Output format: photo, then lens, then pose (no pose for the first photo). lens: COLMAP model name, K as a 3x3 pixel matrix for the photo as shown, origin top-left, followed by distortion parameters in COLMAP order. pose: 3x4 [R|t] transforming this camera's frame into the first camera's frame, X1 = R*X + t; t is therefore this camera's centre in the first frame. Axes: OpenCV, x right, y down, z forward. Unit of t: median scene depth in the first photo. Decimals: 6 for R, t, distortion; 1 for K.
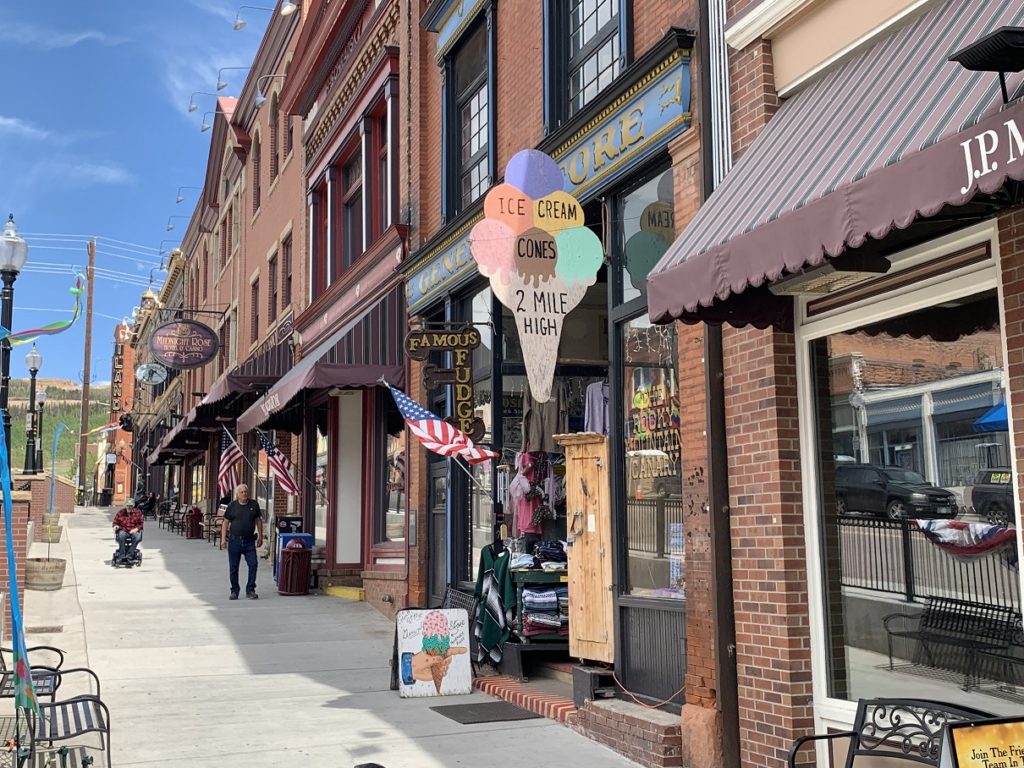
lens RADIAL K [[1170.4, 0, 512.0], [0, 1170.4, 384.0], [0, 0, 1]] dist [-0.002731, 0.006168]
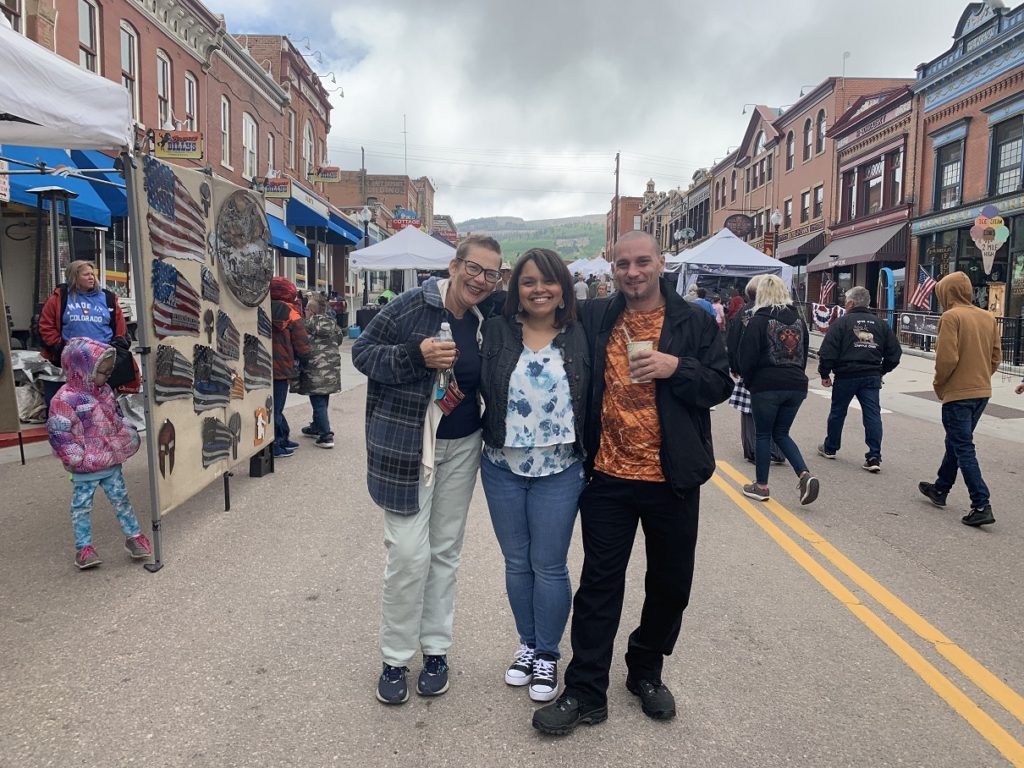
lens RADIAL K [[778.4, 0, 512.0], [0, 778.4, 384.0], [0, 0, 1]] dist [0.002622, 0.002694]
pose [[0.934063, 0.051120, -0.353430, -0.504429], [0.023942, 0.978509, 0.204807, -0.191575], [0.356304, -0.199765, 0.912766, -1.941070]]
